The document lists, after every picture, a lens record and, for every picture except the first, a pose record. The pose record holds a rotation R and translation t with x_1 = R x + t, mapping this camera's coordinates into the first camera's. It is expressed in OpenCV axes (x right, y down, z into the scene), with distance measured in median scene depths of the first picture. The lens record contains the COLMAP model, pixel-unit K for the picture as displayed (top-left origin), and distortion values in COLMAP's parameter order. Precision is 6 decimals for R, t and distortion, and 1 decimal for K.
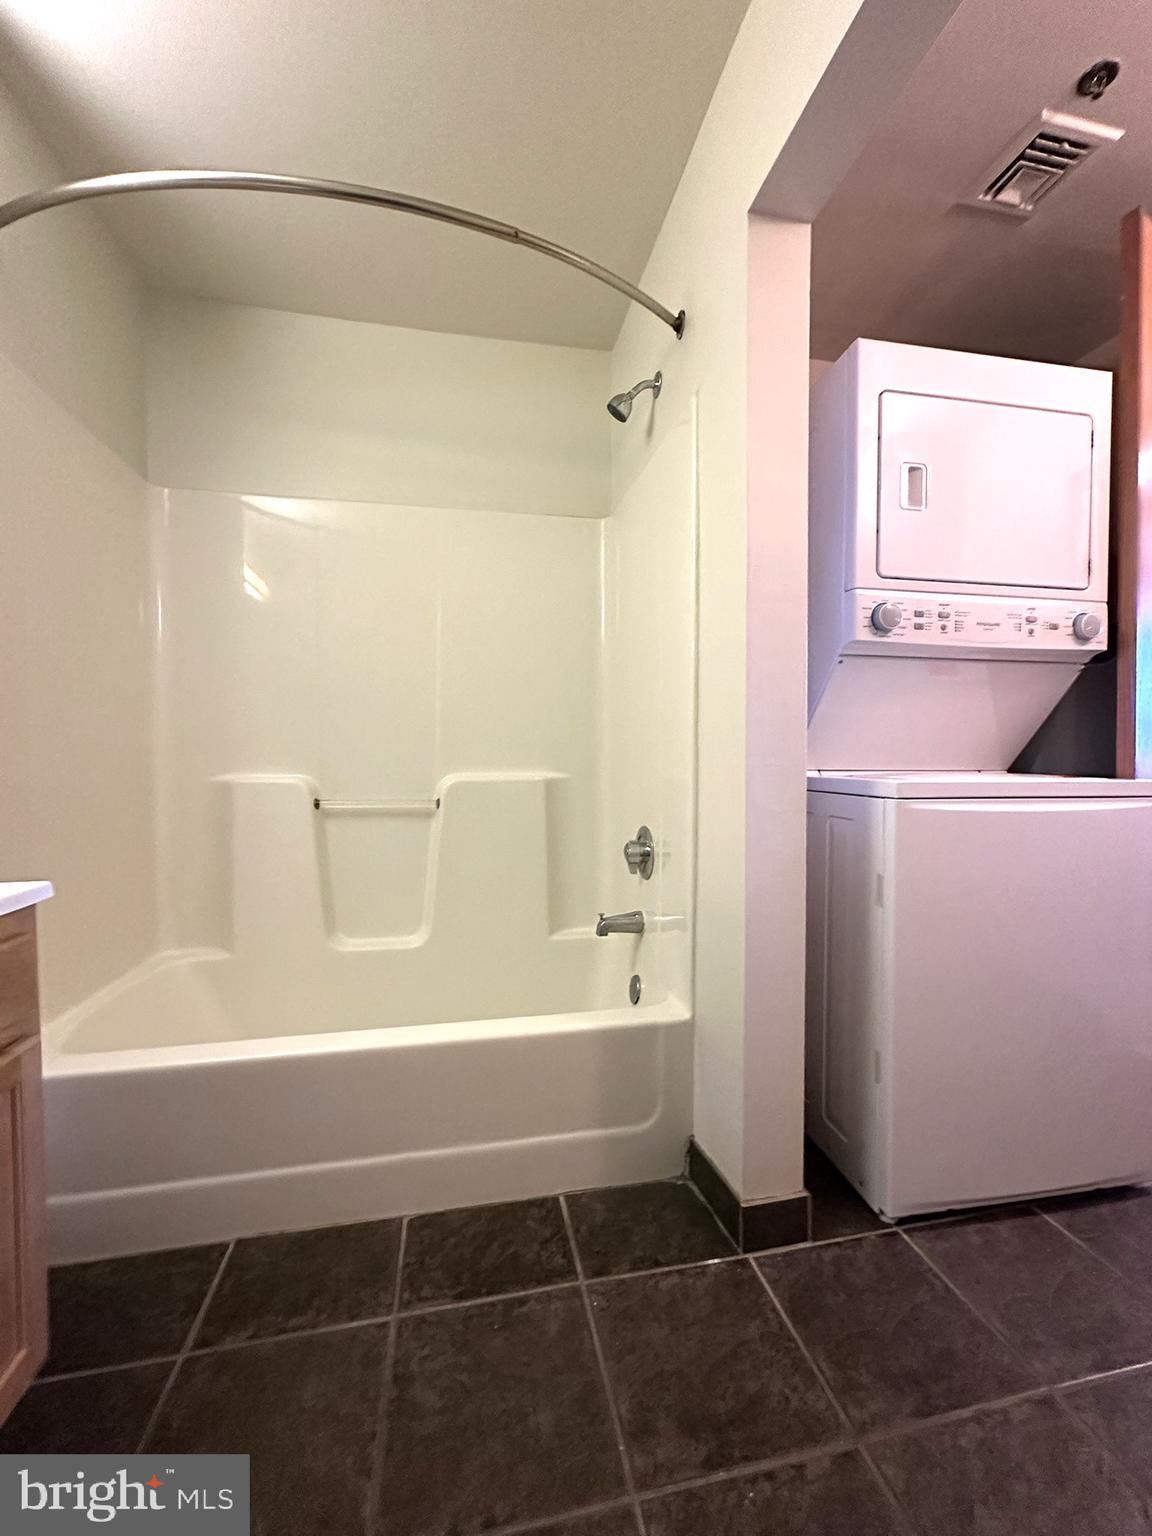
lens RADIAL K [[620.4, 0, 583.9], [0, 620.4, 764.8], [0, 0, 1]] dist [-0.004913, 0.001770]
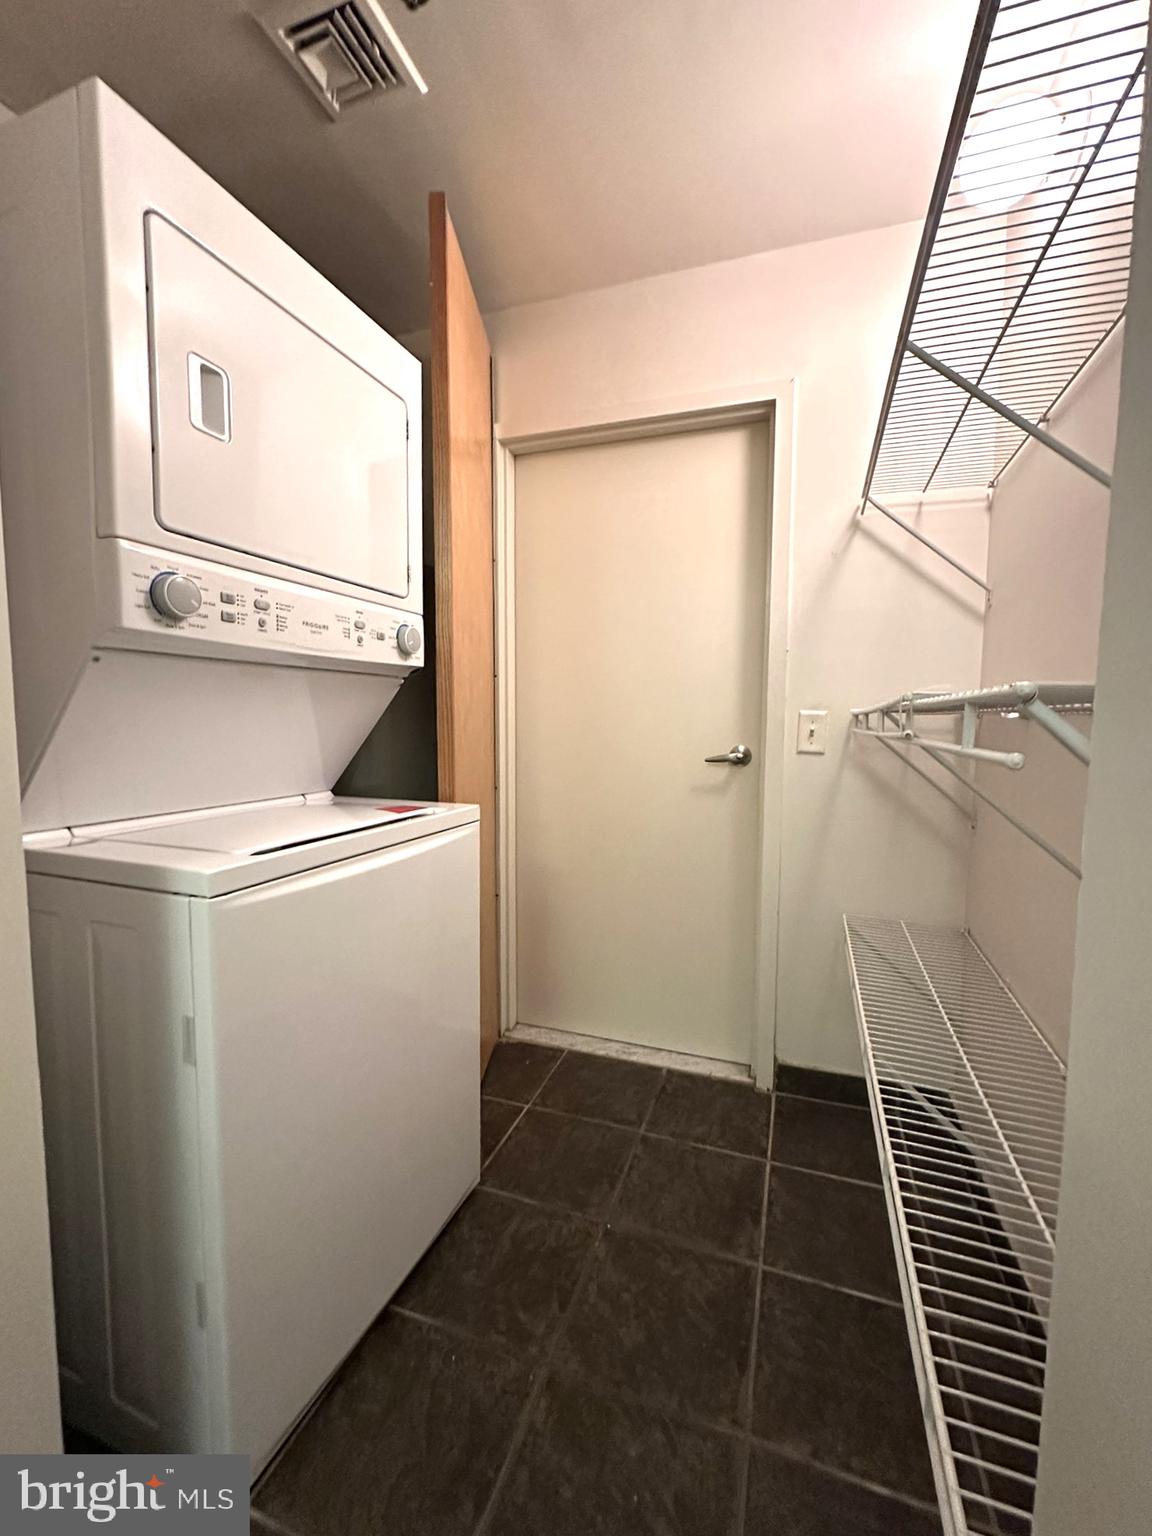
lens RADIAL K [[620.4, 0, 561.5], [0, 620.4, 755.1], [0, 0, 1]] dist [-0.004913, 0.001770]
pose [[0.525816, -0.058801, 0.848563, 0.151521], [0.018110, 0.998156, 0.057945, -0.105403], [-0.850406, -0.015101, 0.525911, 0.333662]]
